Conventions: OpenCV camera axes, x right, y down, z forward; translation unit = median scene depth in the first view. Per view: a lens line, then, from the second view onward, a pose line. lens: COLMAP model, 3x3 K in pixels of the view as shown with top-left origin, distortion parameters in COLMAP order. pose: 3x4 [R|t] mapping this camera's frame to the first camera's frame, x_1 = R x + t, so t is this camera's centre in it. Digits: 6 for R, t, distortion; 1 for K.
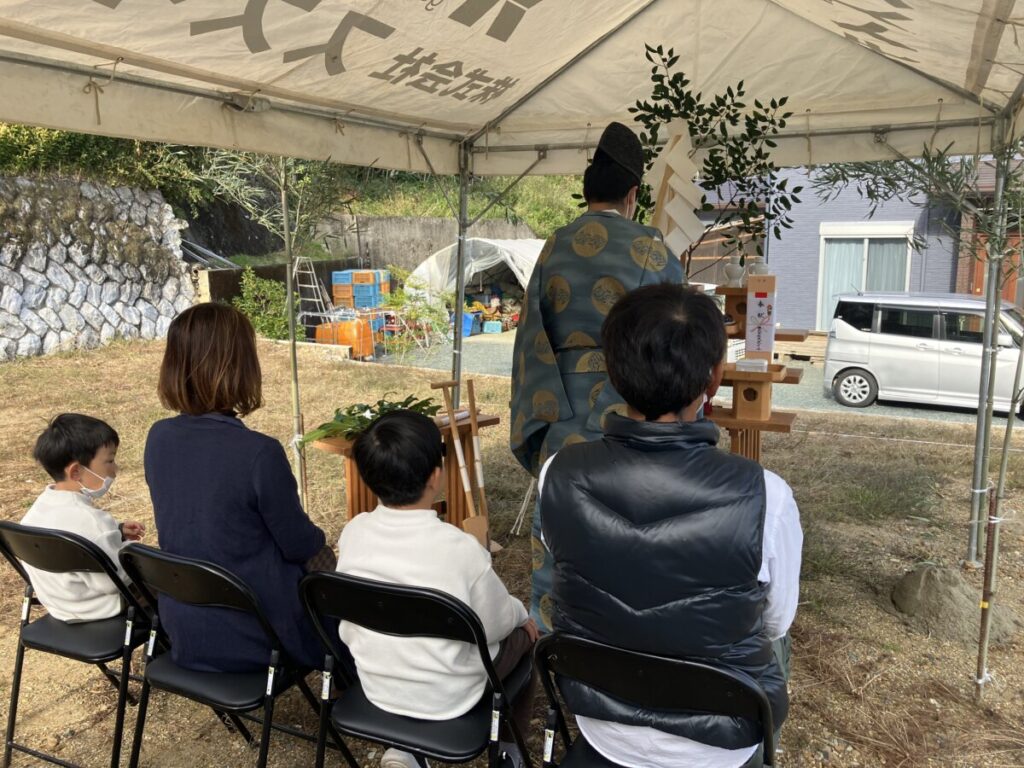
lens RADIAL K [[845.8, 0, 512.3], [0, 845.8, 370.5], [0, 0, 1]] dist [0.014910, -0.000013]
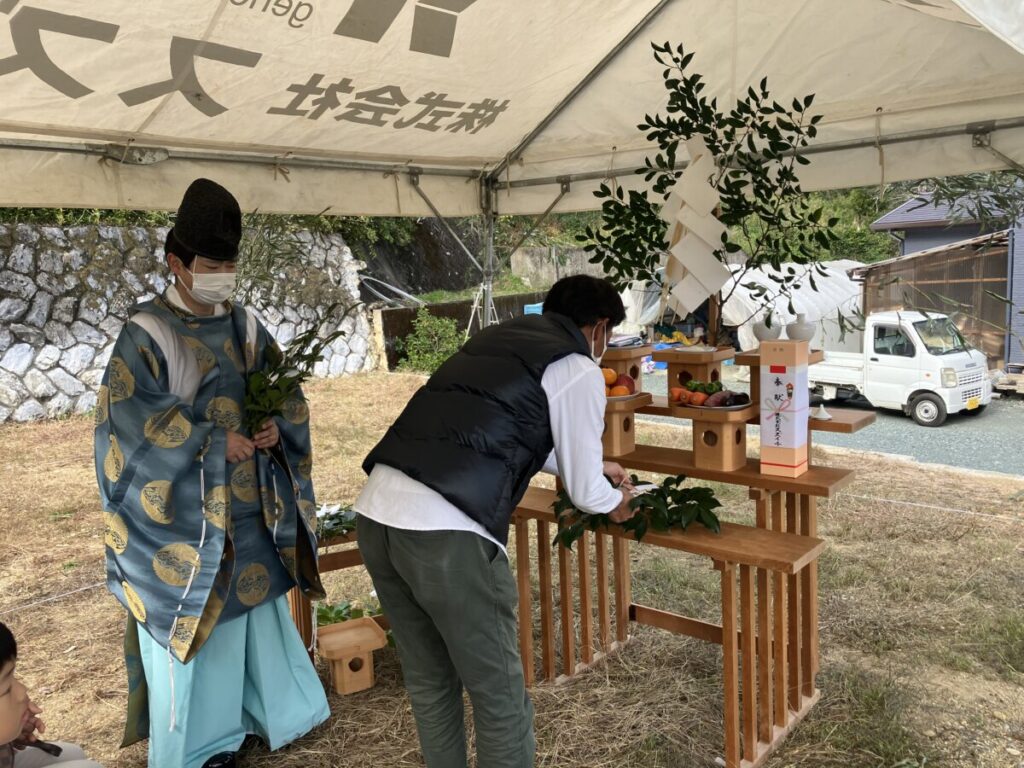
lens RADIAL K [[841.0, 0, 513.6], [0, 841.0, 370.6], [0, 0, 1]] dist [0.057619, -0.079924]
pose [[0.961259, 0.003355, -0.275628, 0.243998], [-0.011324, 0.999562, -0.027327, -0.058325], [0.275416, 0.029390, 0.960876, 0.217911]]
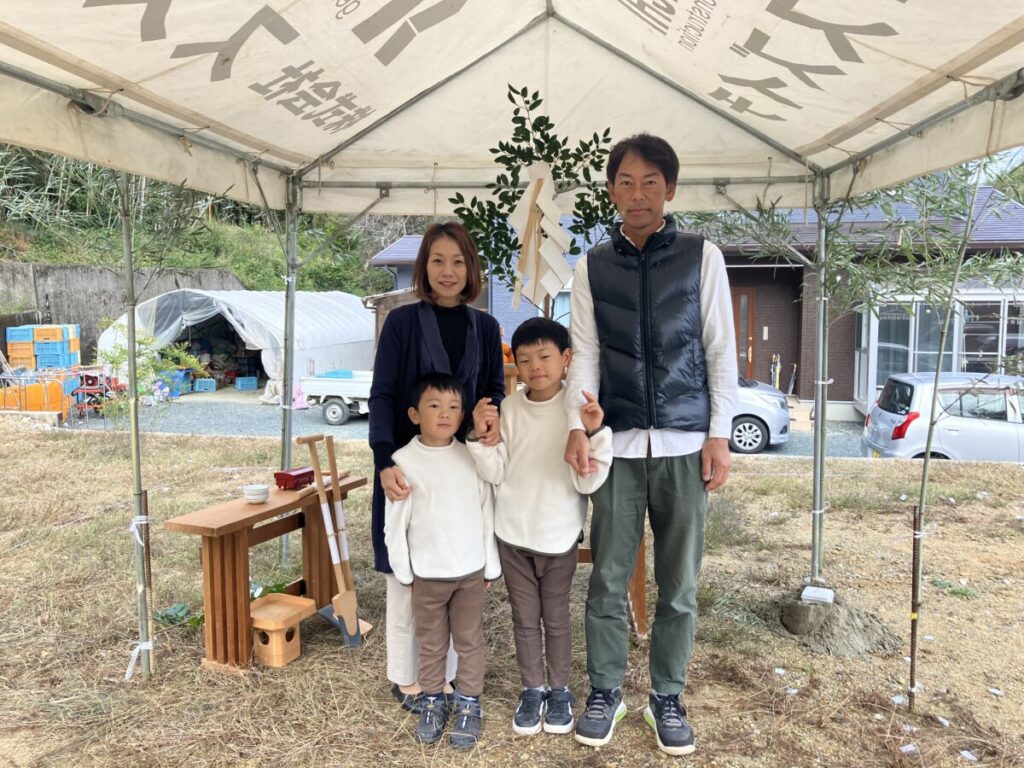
lens RADIAL K [[841.0, 0, 513.6], [0, 841.0, 370.6], [0, 0, 1]] dist [0.057619, -0.079924]
pose [[0.935251, -0.028285, 0.352854, -0.187662], [0.050739, 0.997221, -0.054548, -0.000275], [-0.350330, 0.068920, 0.934087, 0.100581]]
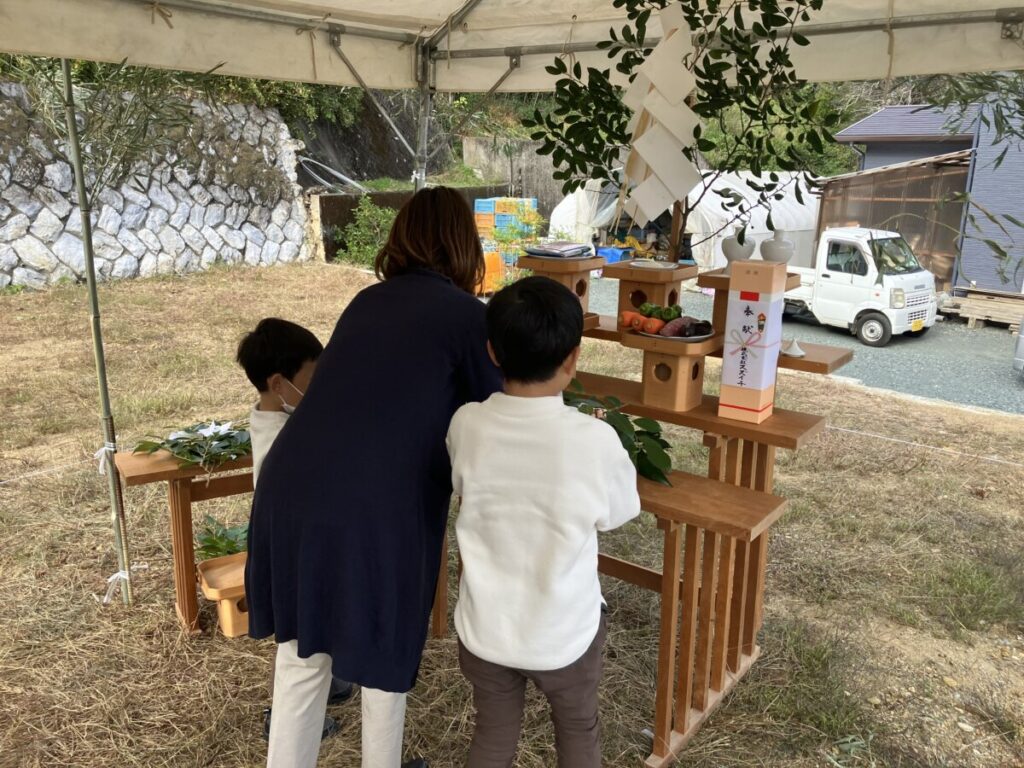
lens RADIAL K [[845.8, 0, 512.3], [0, 845.8, 370.5], [0, 0, 1]] dist [0.014910, -0.000013]
pose [[0.973864, 0.080634, -0.212337, 0.231219], [-0.062255, 0.993823, 0.091876, -0.072014], [0.218433, -0.076255, 0.972868, 0.327940]]
